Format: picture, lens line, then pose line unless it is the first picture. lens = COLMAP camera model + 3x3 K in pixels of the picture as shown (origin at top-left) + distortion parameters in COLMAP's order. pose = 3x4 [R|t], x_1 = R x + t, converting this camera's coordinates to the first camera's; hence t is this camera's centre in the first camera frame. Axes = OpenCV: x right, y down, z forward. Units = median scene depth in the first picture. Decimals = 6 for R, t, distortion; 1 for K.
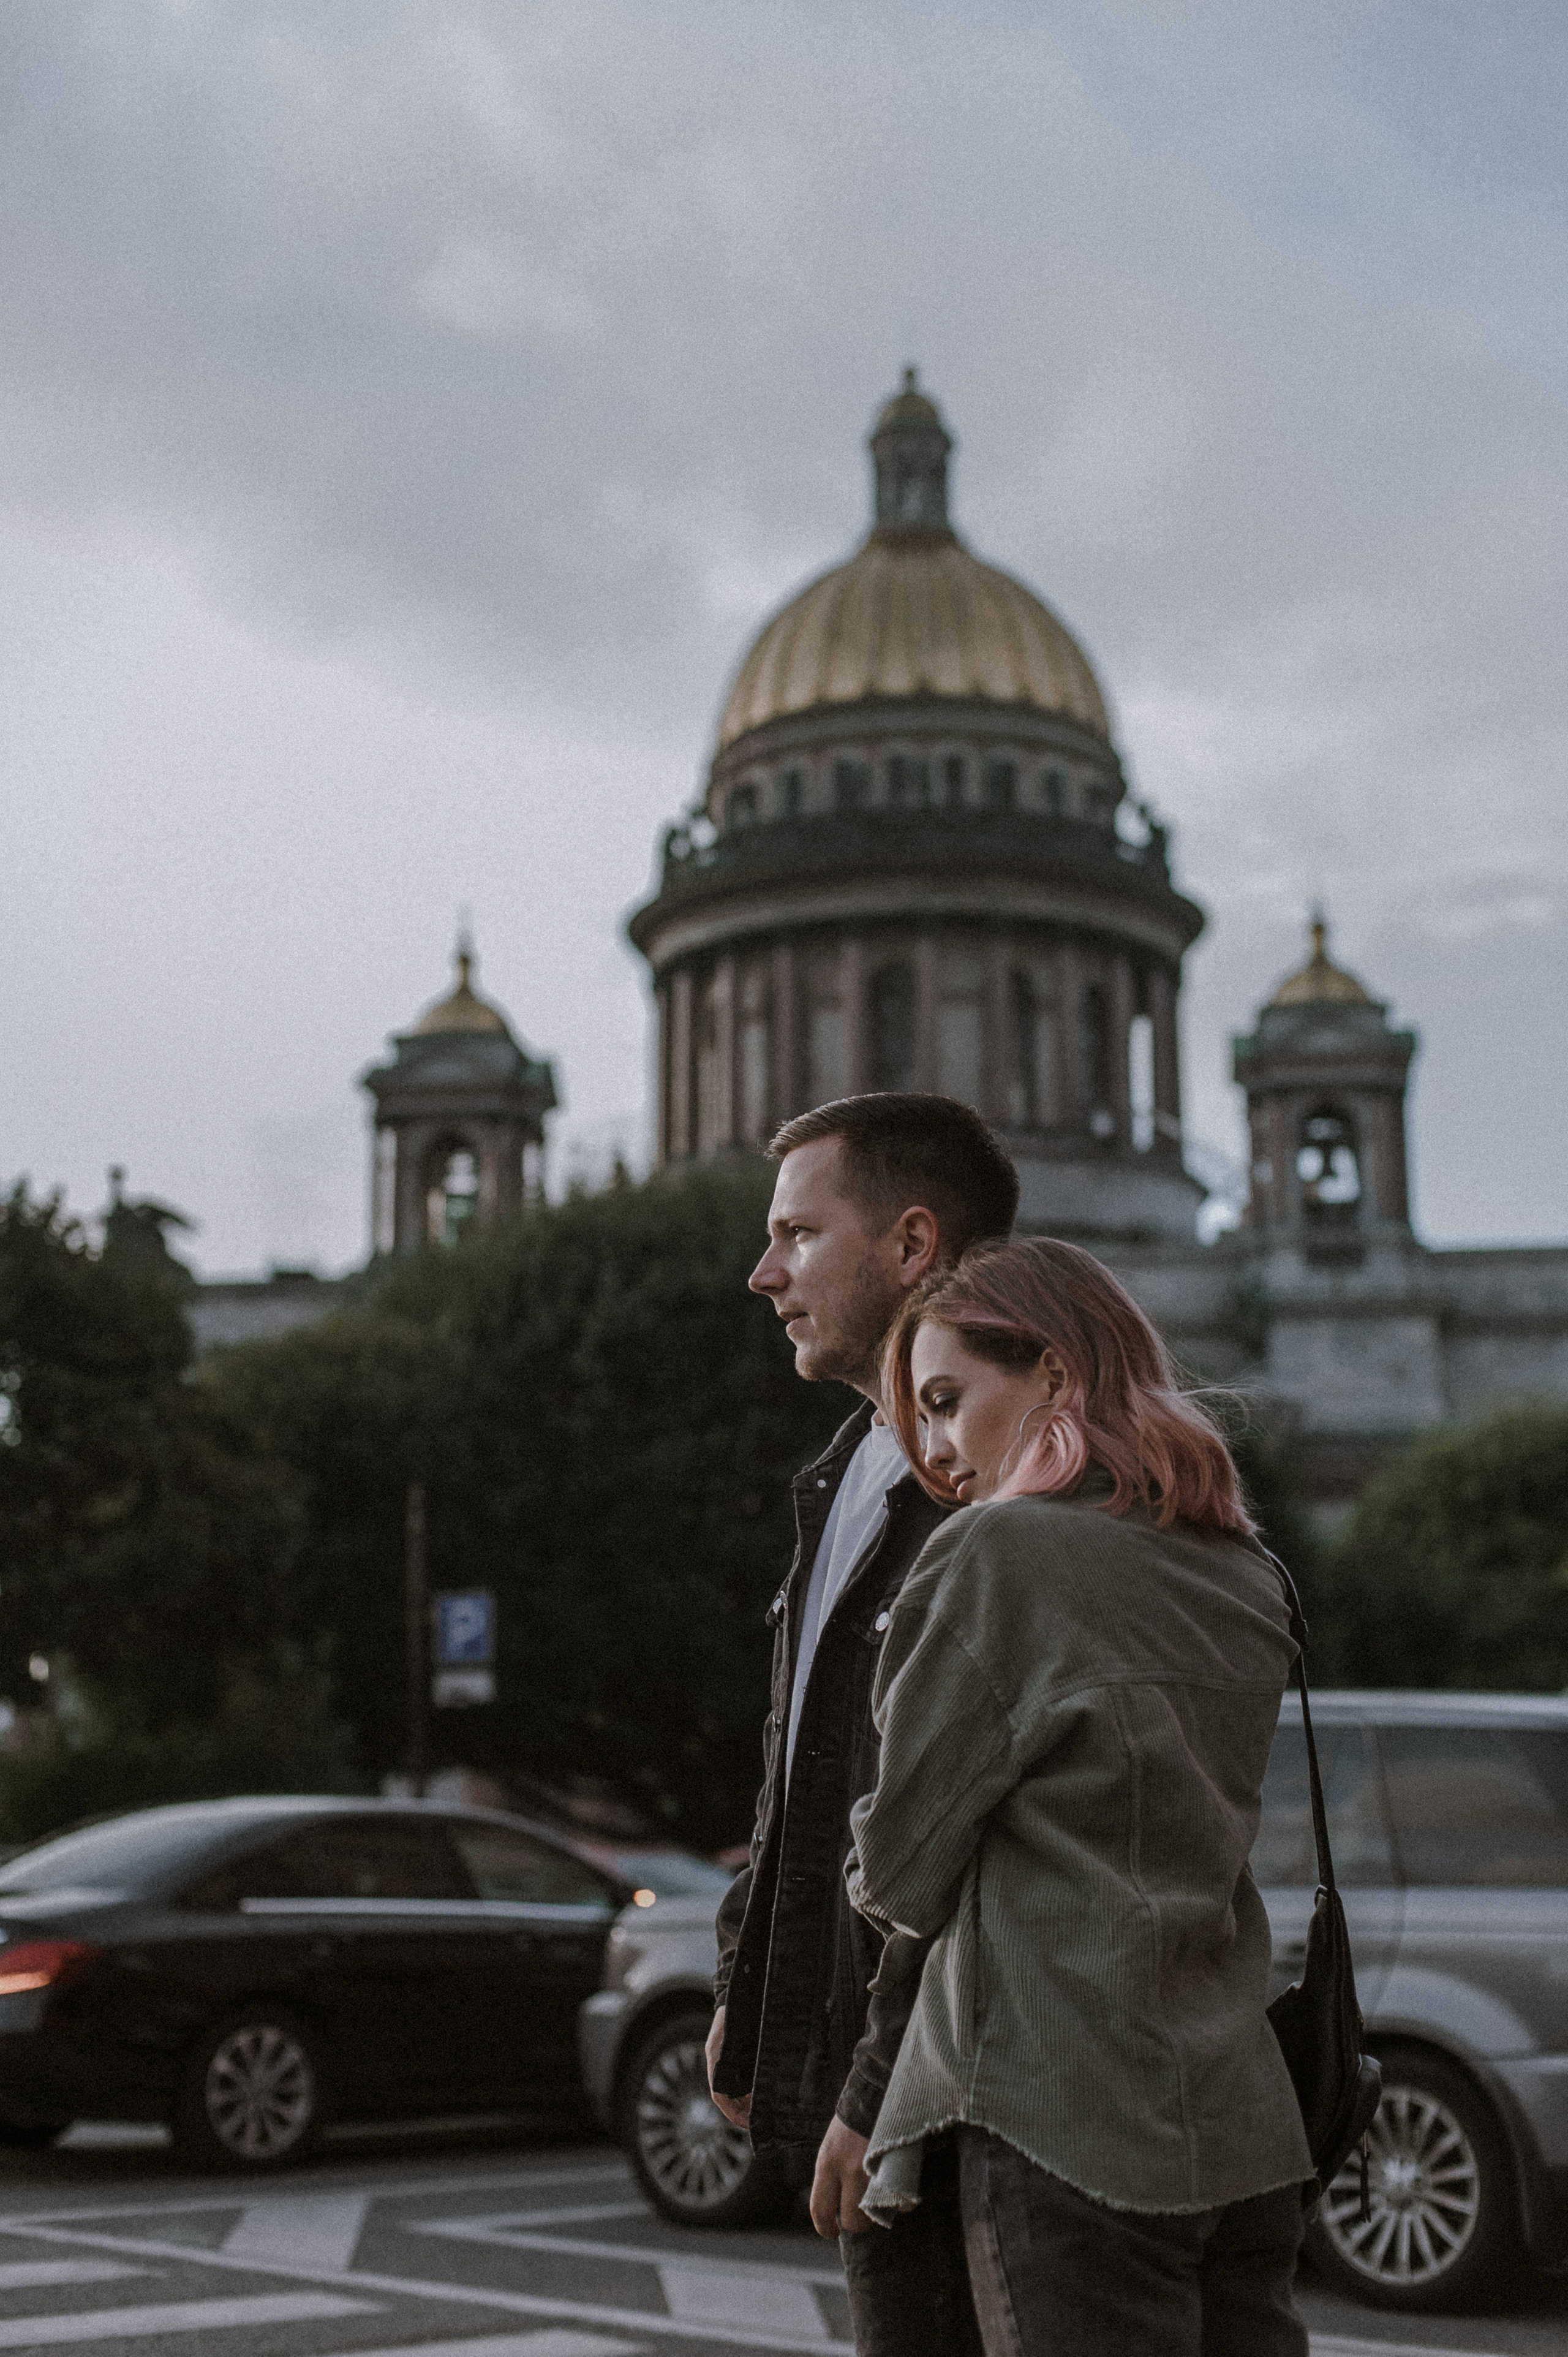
lens RADIAL K [[3376.7, 0, 795.9], [0, 3376.7, 1167.7], [0, 0, 1]] dist [-0.138693, 0.000000]
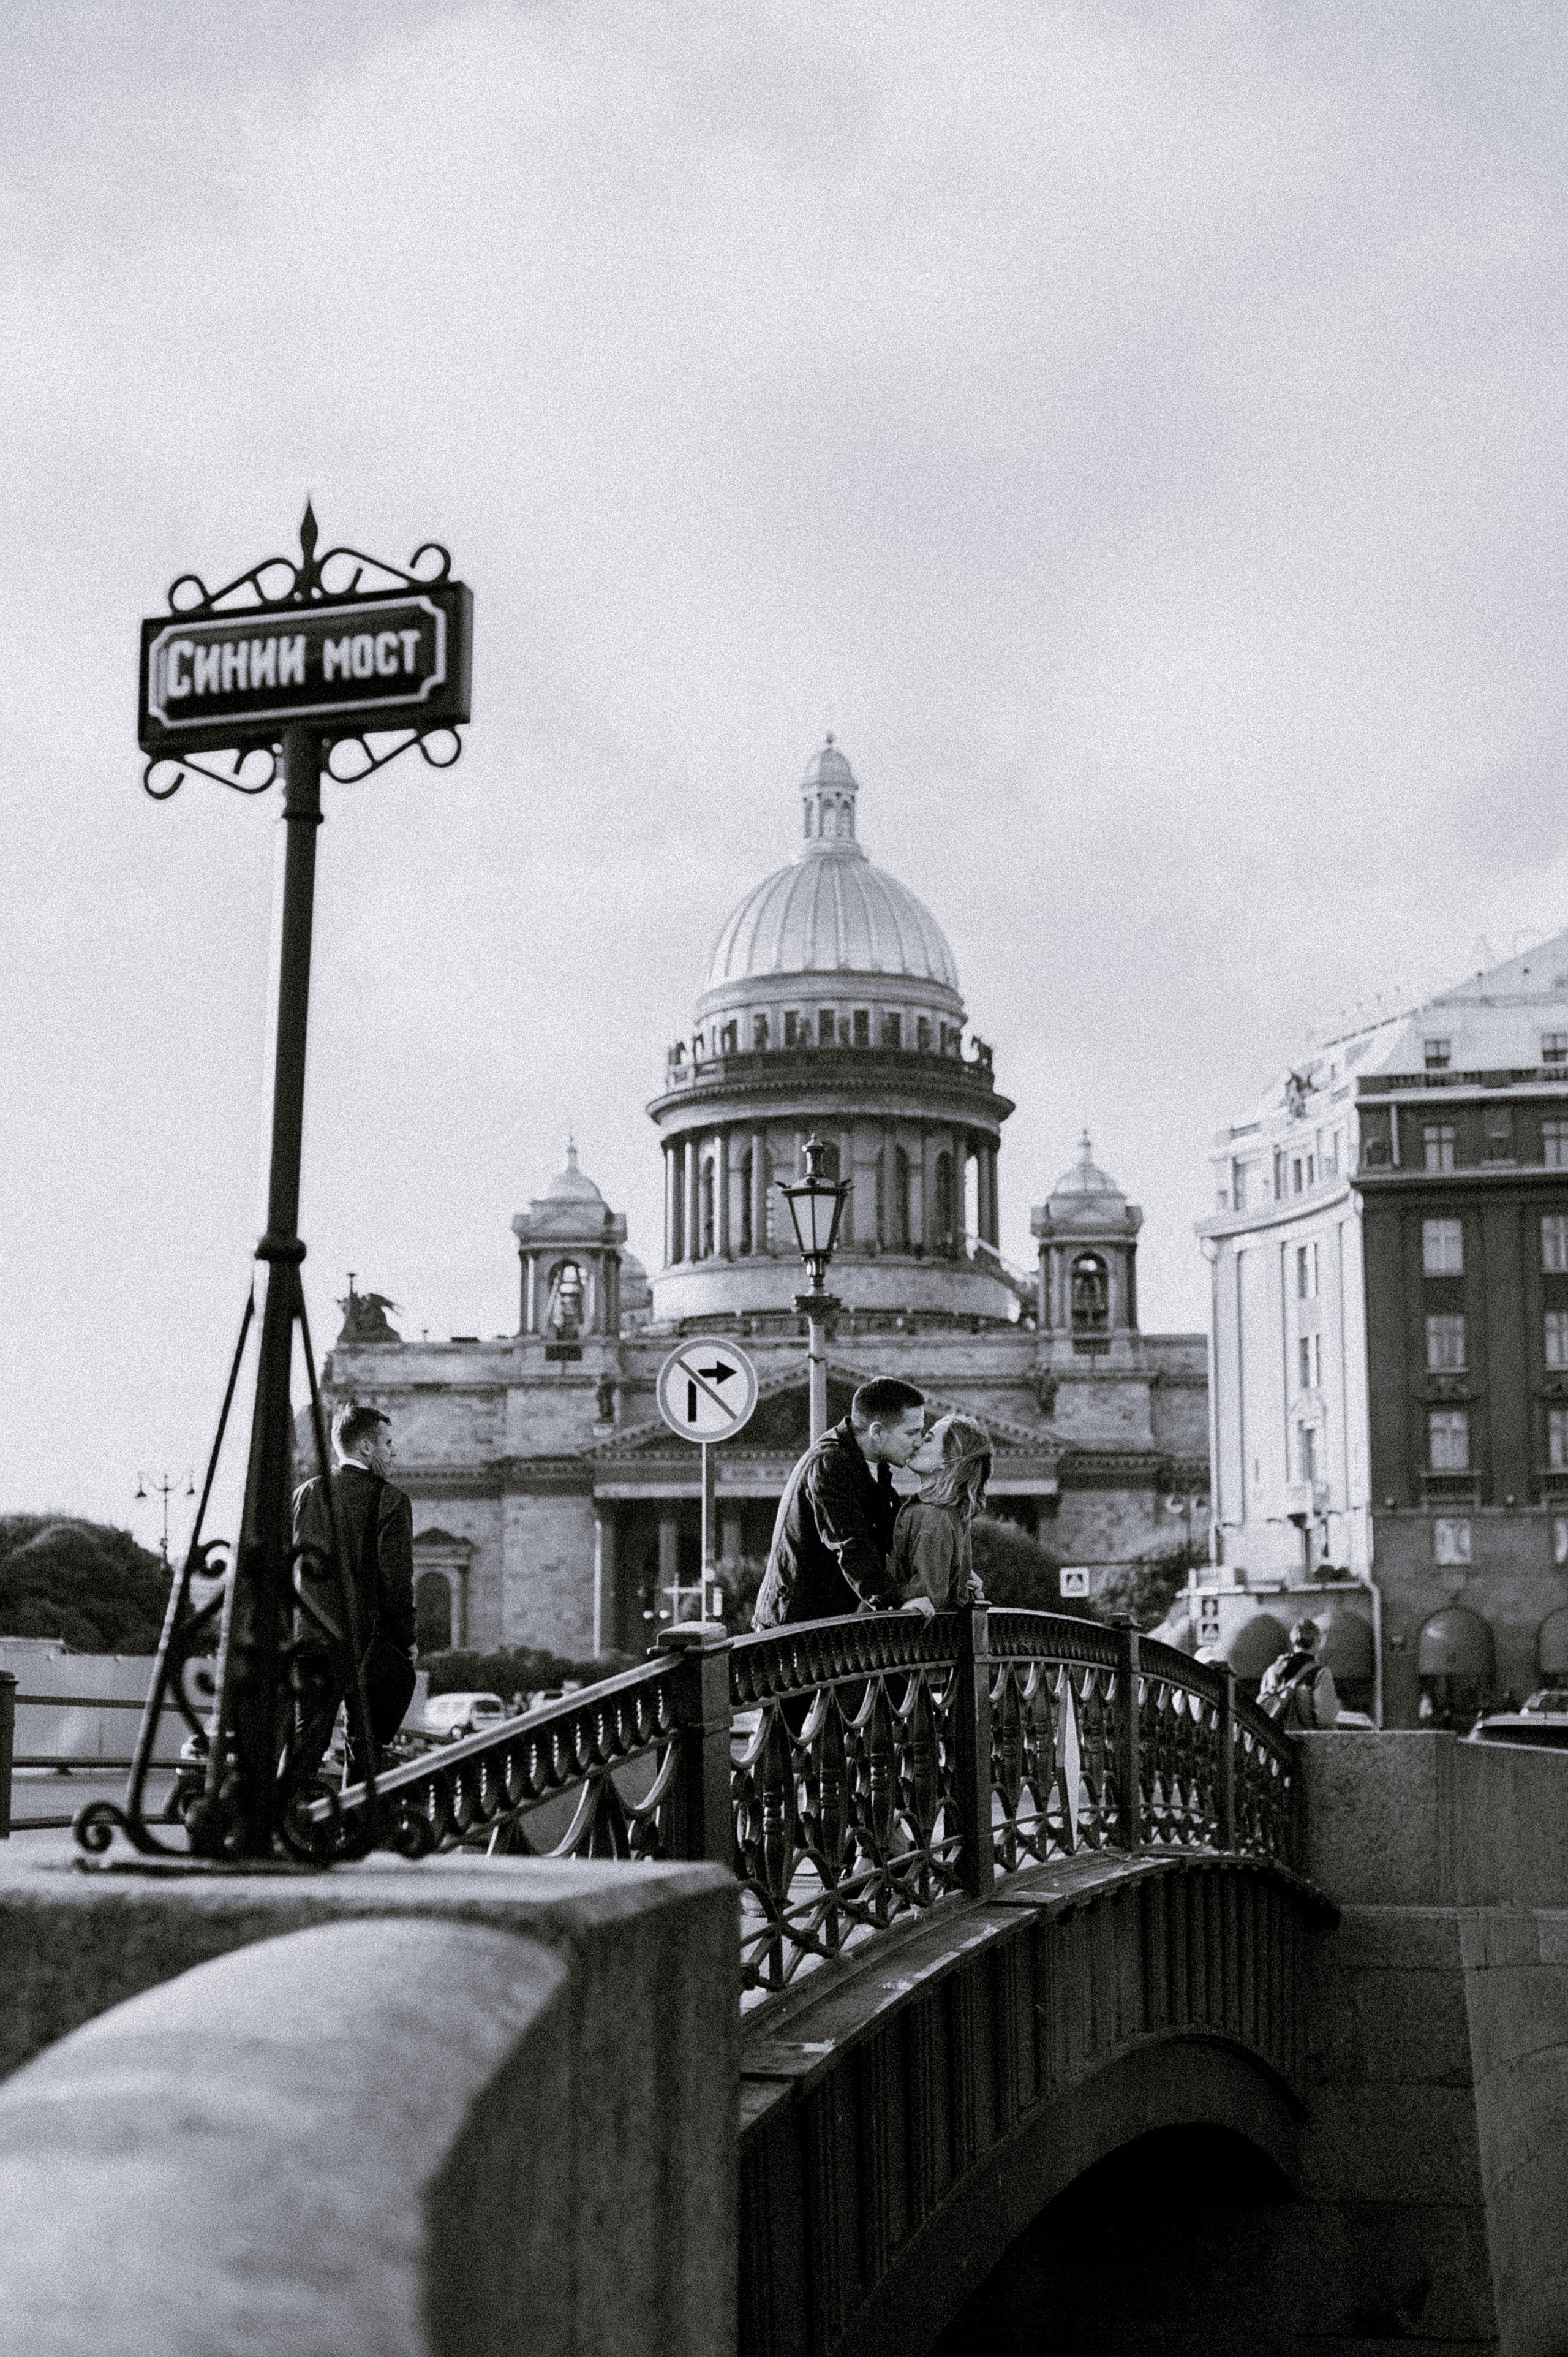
lens RADIAL K [[3376.7, 0, 785.0], [0, 3376.7, 1198.2], [0, 0, 1]] dist [-0.138693, 0.000000]
pose [[0.997300, 0.009230, 0.072854, -0.107516], [-0.013666, 0.998067, 0.060620, -0.132257], [-0.072154, -0.061452, 0.995499, -0.614475]]
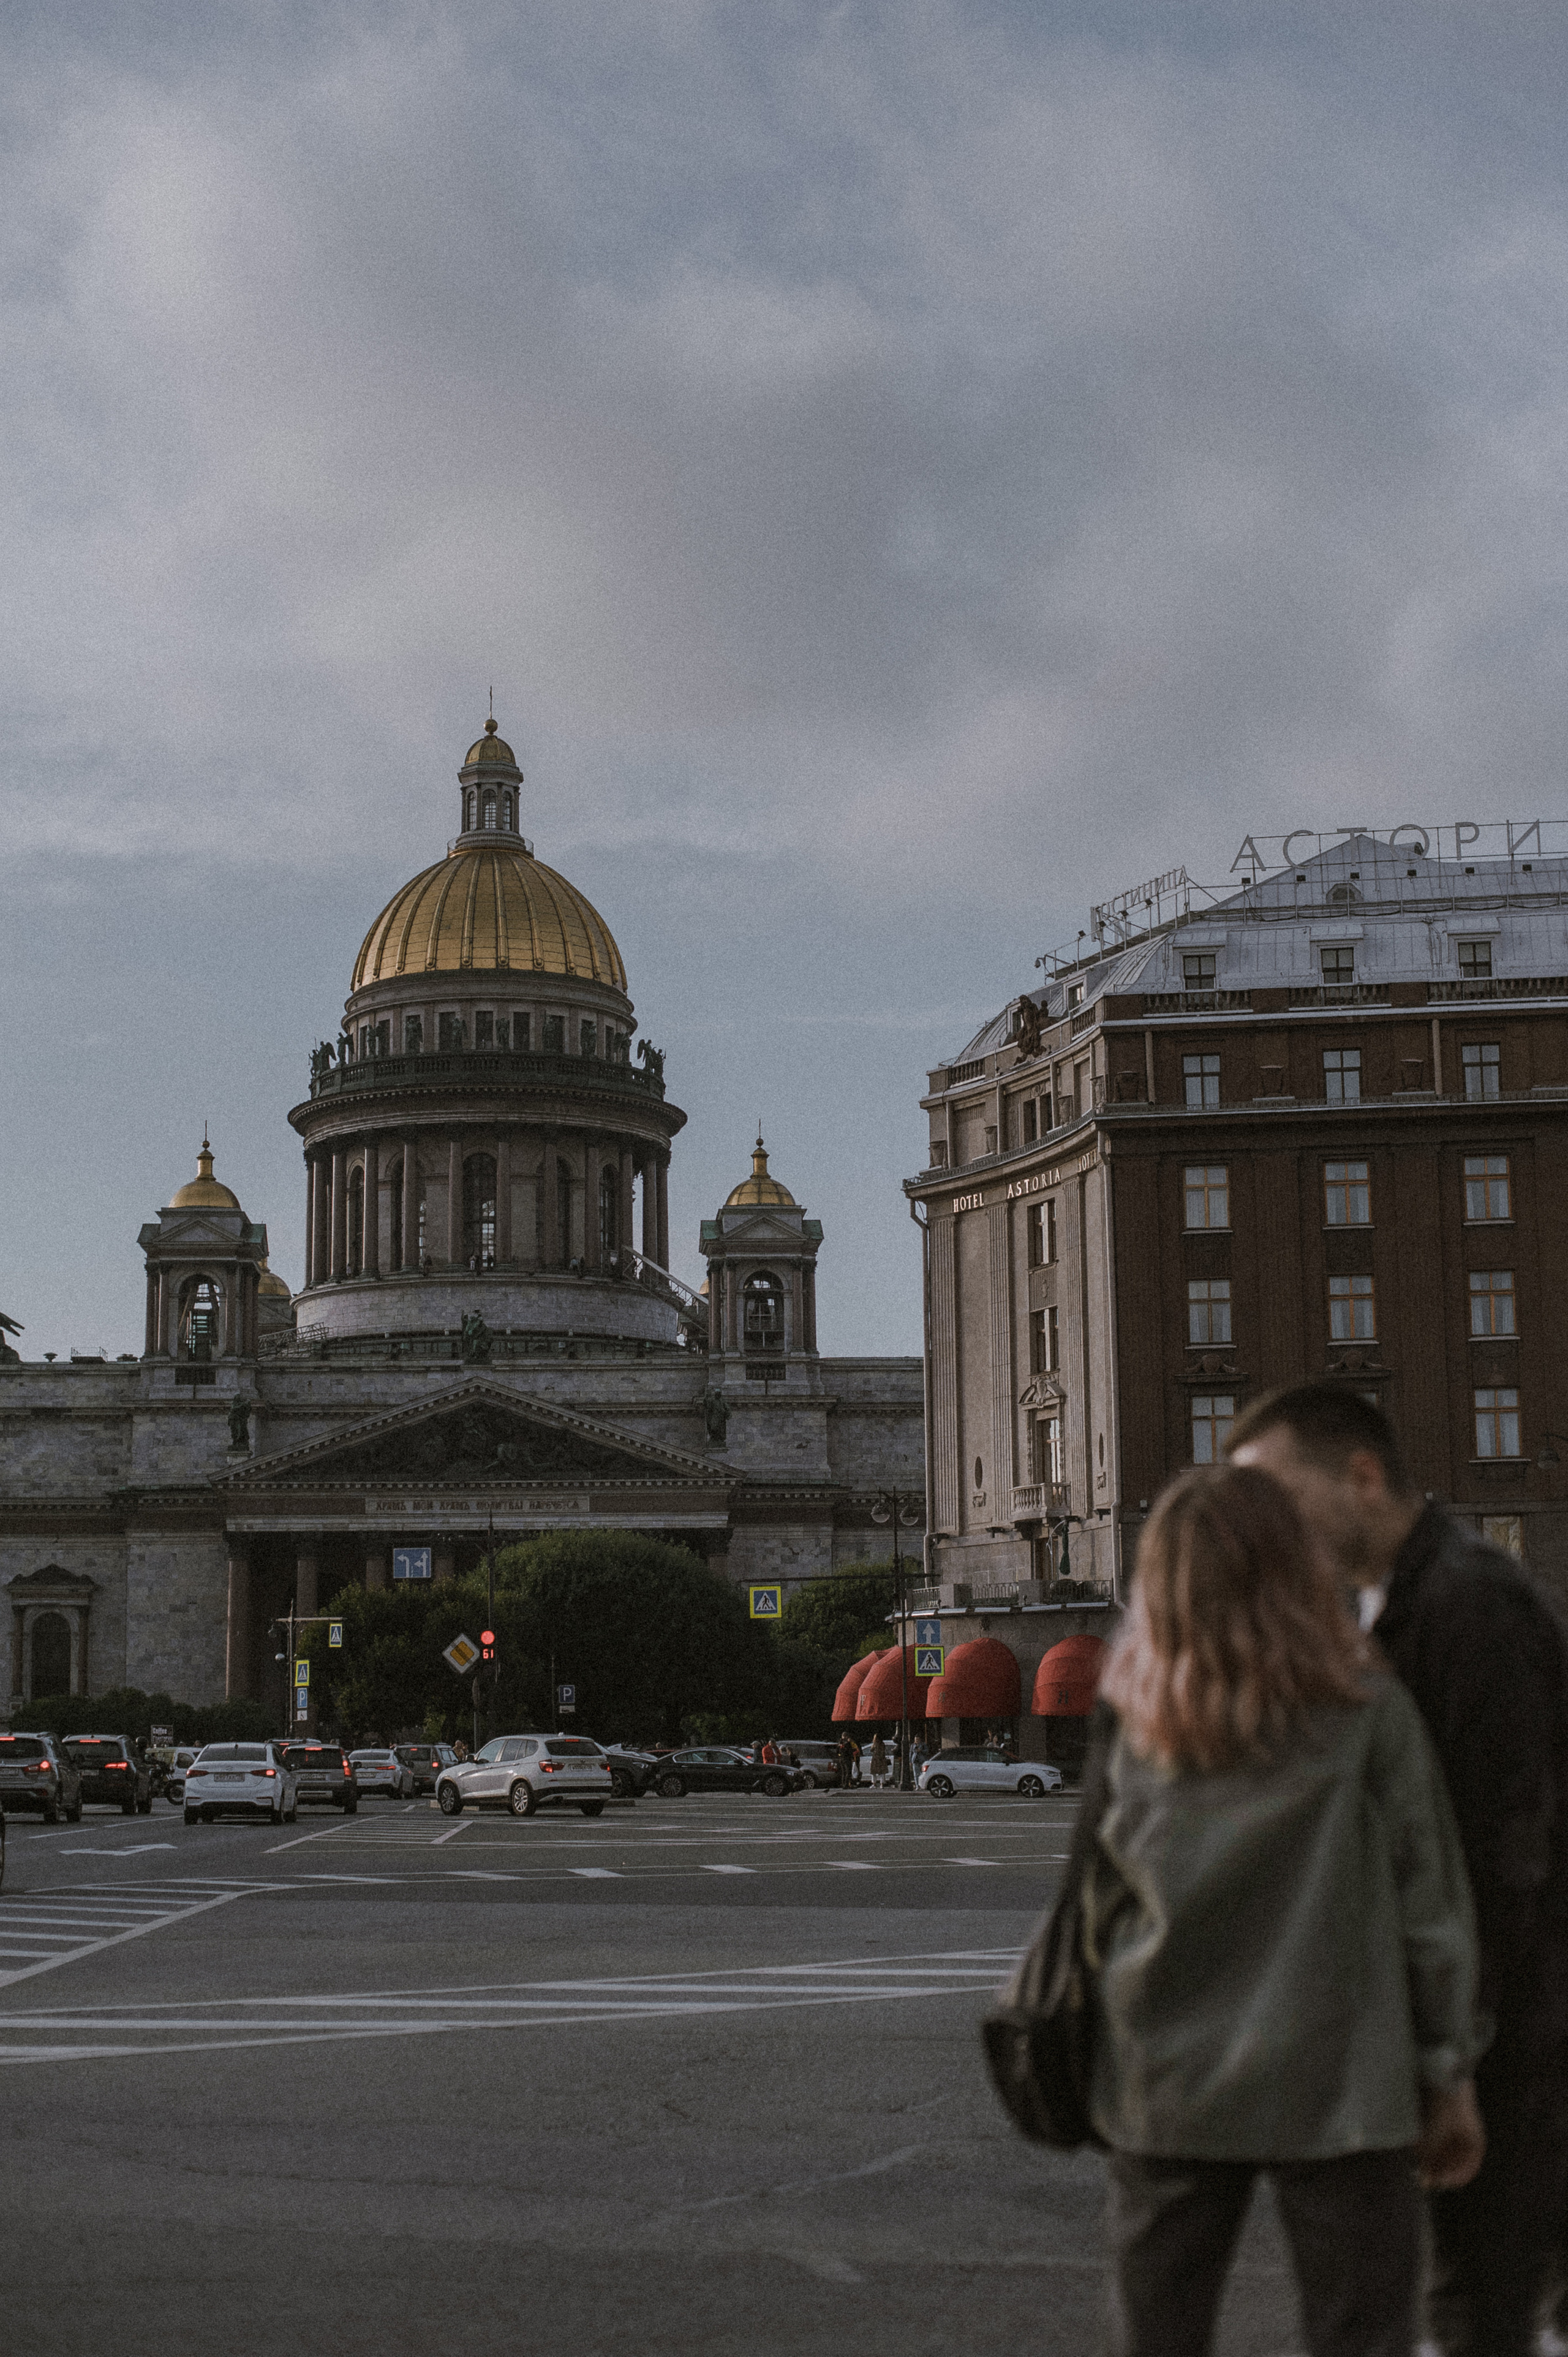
lens RADIAL K [[3376.7, 0, 758.4], [0, 3376.7, 1141.4], [0, 0, 1]] dist [-0.138693, 0.000000]
pose [[0.986318, 0.022229, 0.163351, -0.094875], [-0.026776, 0.999311, 0.025683, -0.108203], [-0.162668, -0.029705, 0.986234, -0.510082]]
